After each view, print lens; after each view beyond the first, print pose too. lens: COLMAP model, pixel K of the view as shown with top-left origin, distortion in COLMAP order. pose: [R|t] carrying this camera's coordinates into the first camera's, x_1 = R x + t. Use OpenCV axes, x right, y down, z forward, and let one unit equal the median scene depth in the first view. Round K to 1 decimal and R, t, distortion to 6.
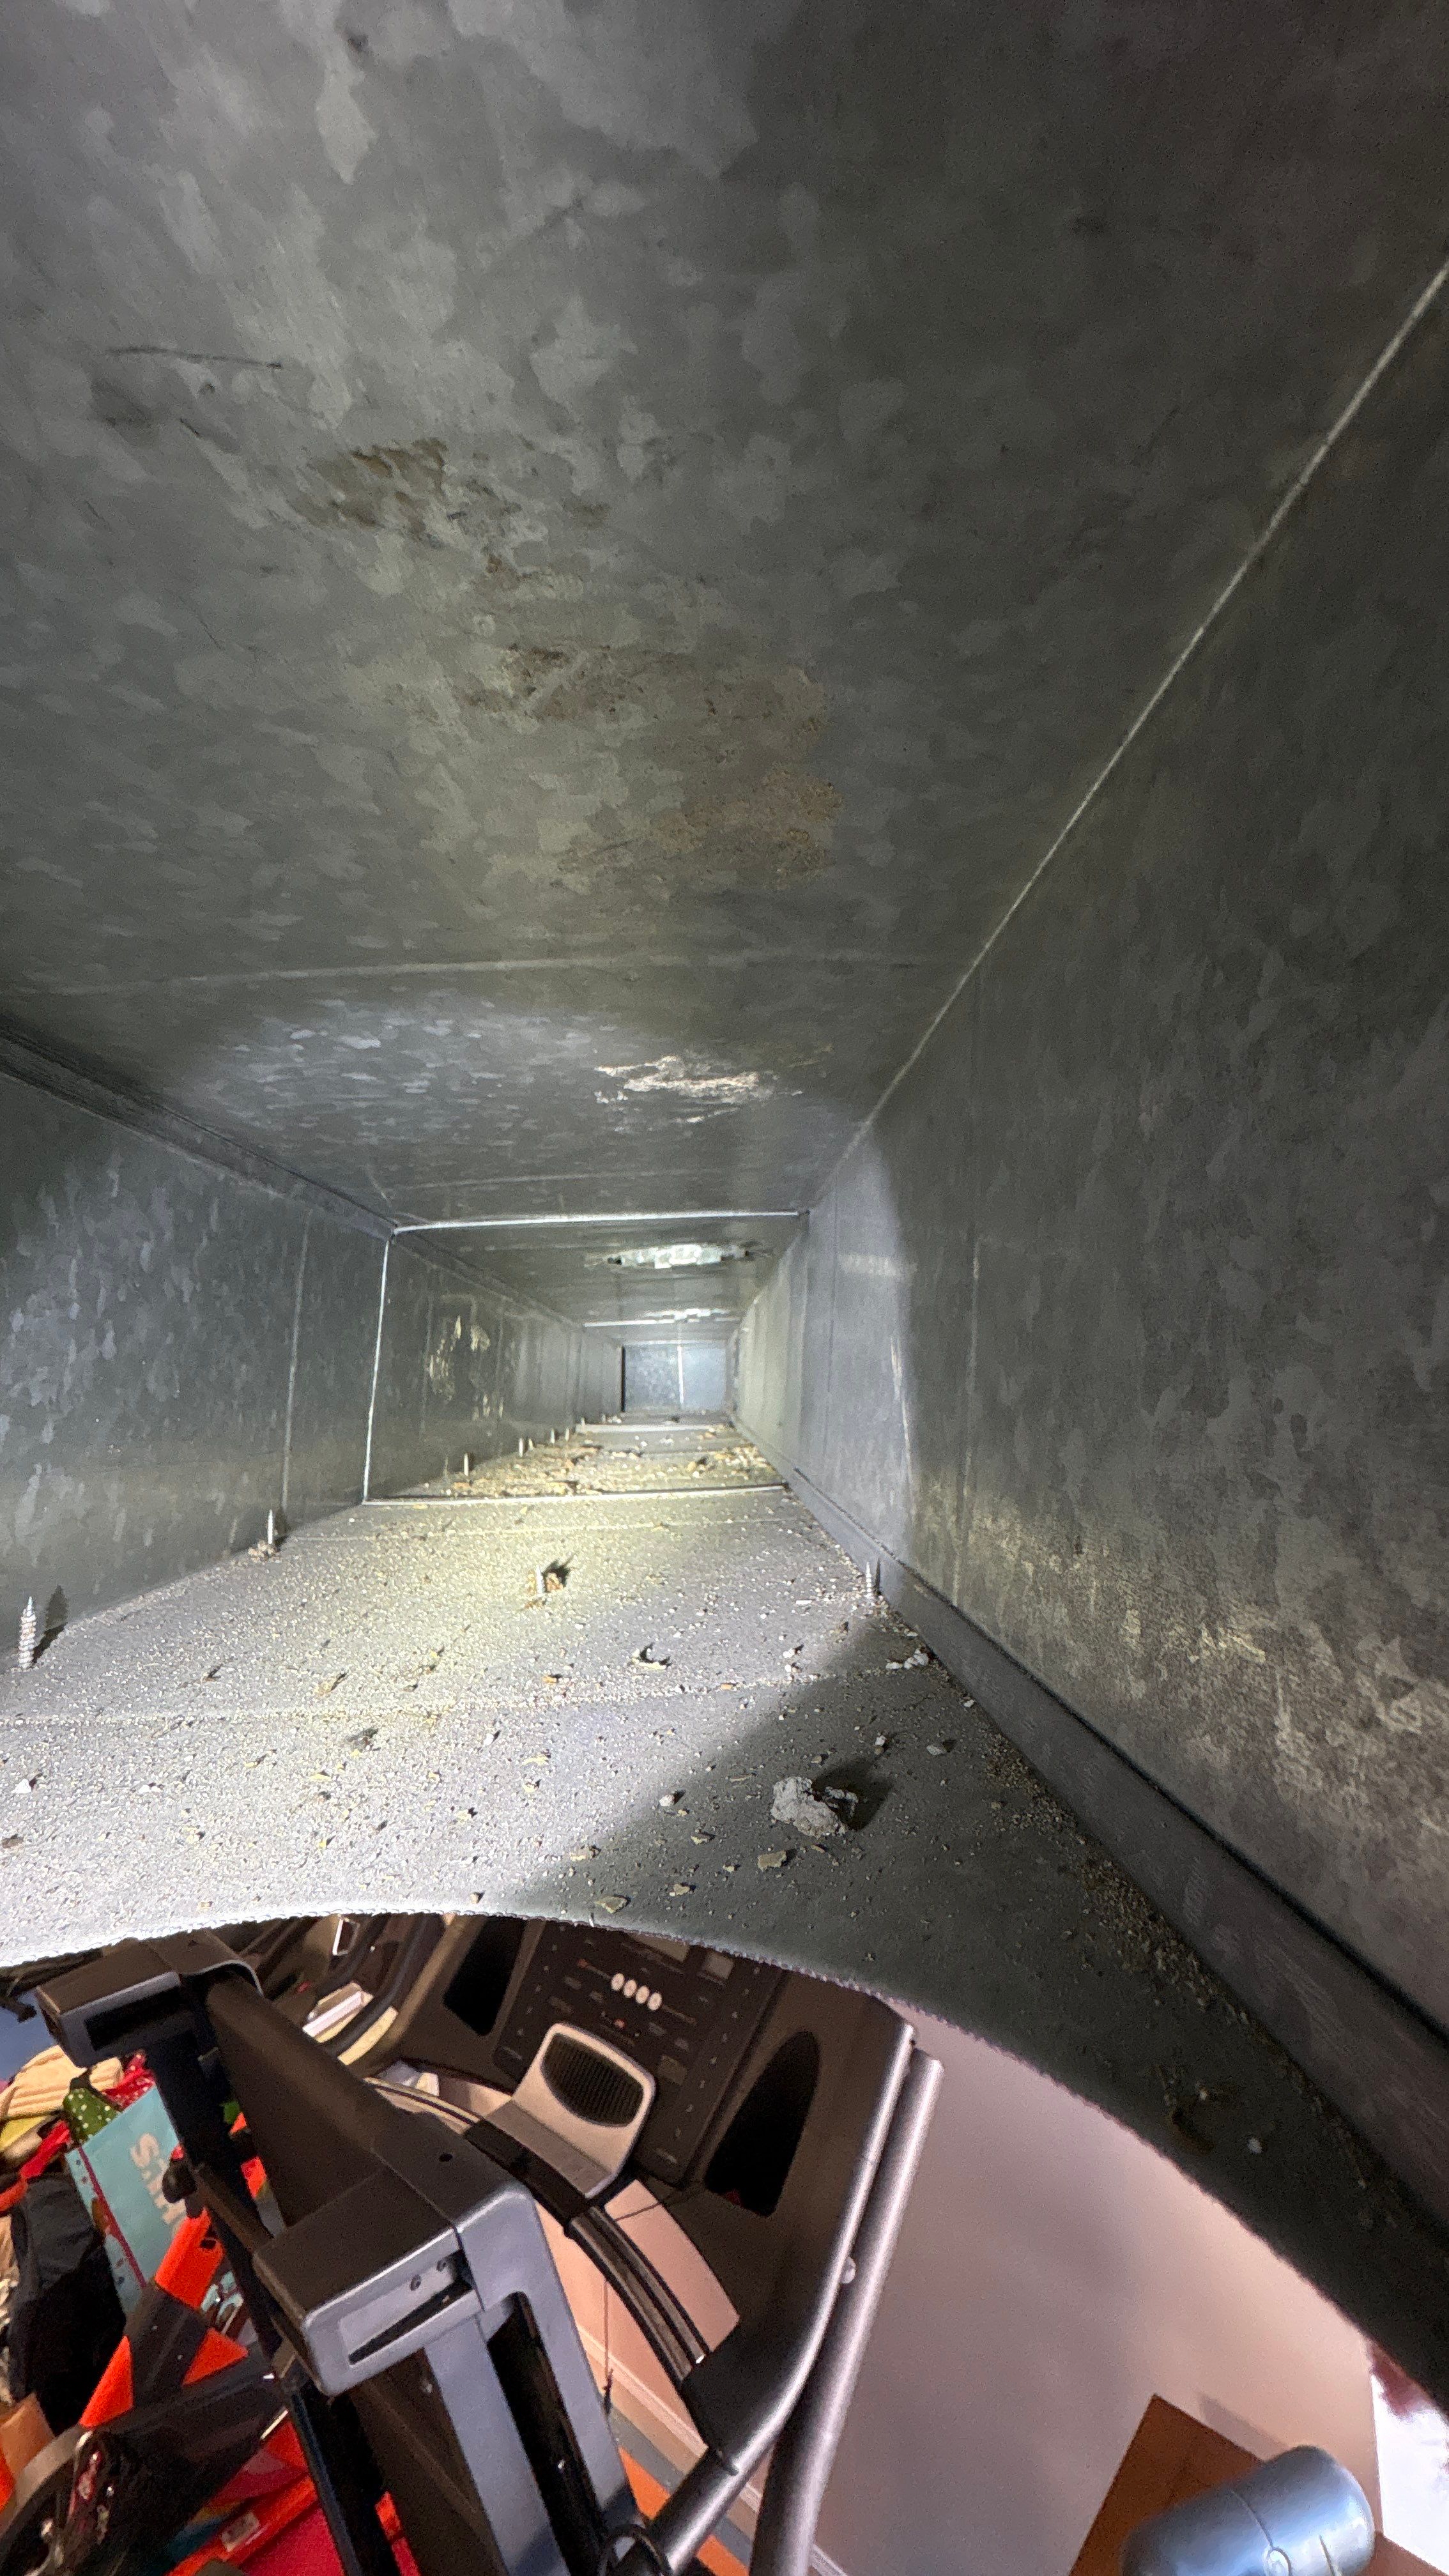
lens RADIAL K [[1039.4, 0, 708.6], [0, 1039.4, 1281.6], [0, 0, 1]] dist [-0.001012, -0.000057]
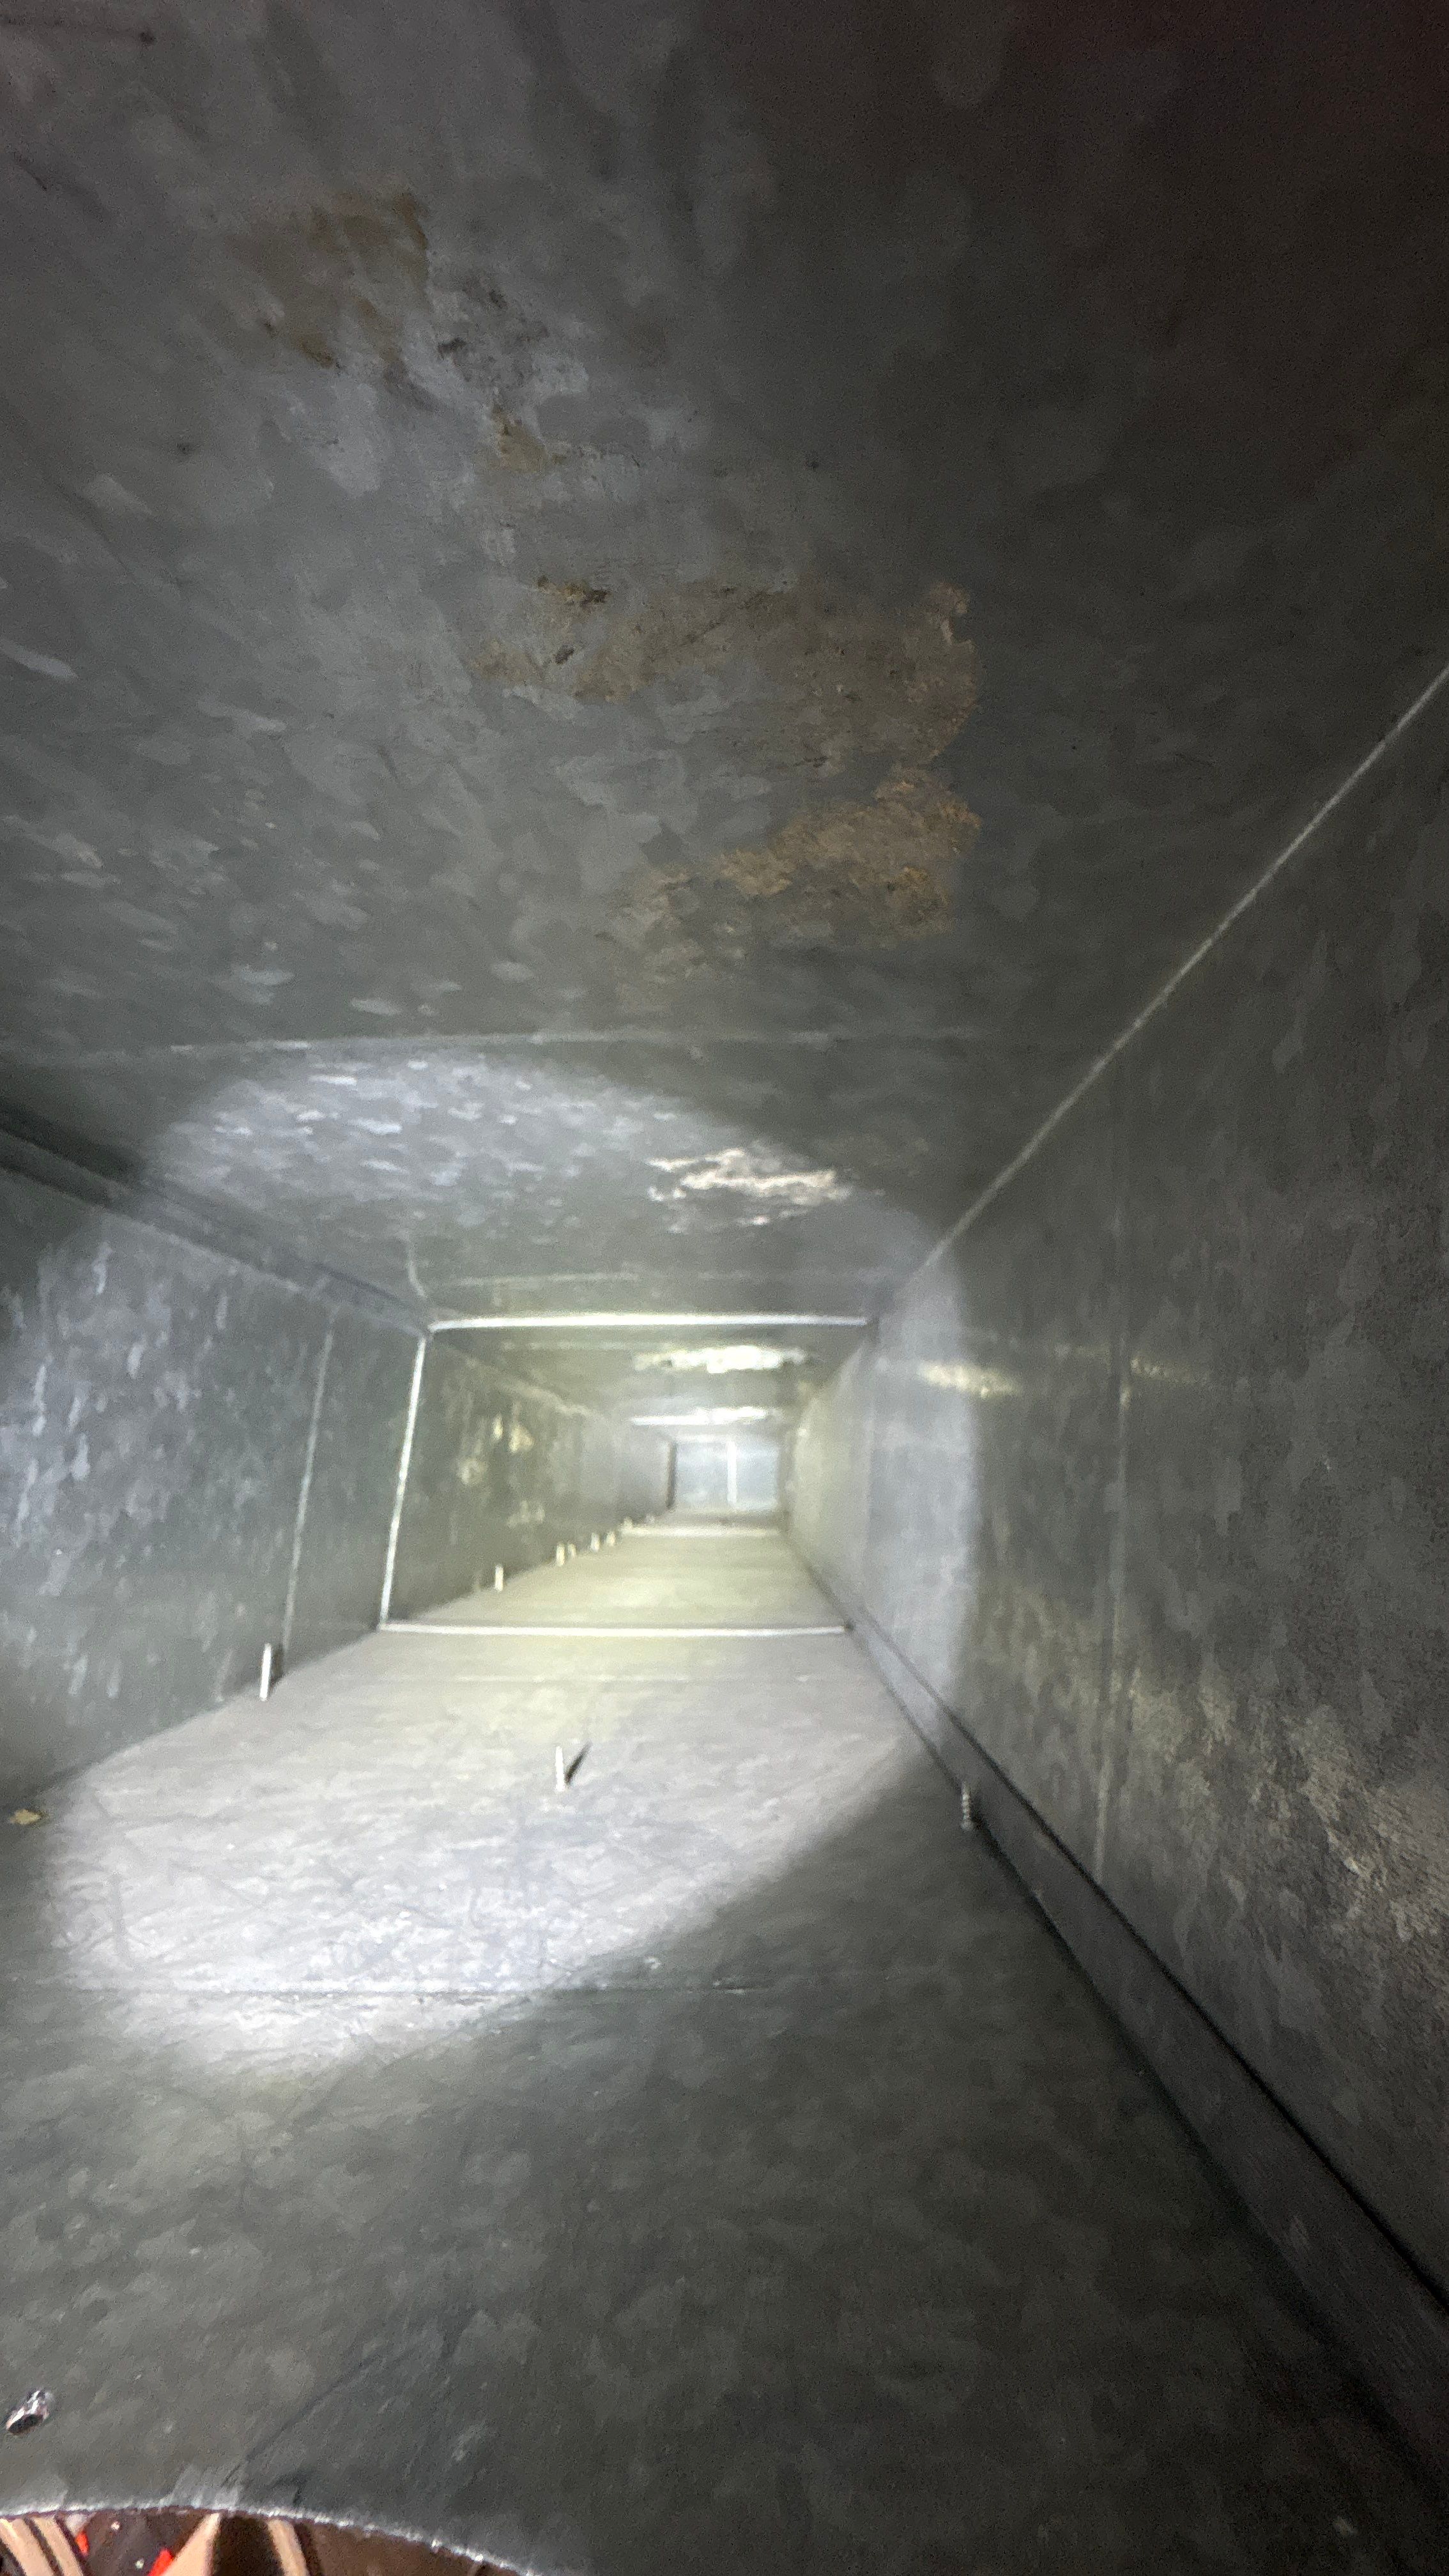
lens RADIAL K [[1011.3, 0, 726.8], [0, 1011.3, 1291.0], [0, 0, 1]] dist [0.001314, 0.000032]
pose [[0.999106, 0.025455, -0.033743, -0.012064], [-0.027796, 0.997101, -0.070829, -0.038720], [0.031842, 0.071704, 0.996918, 0.165089]]
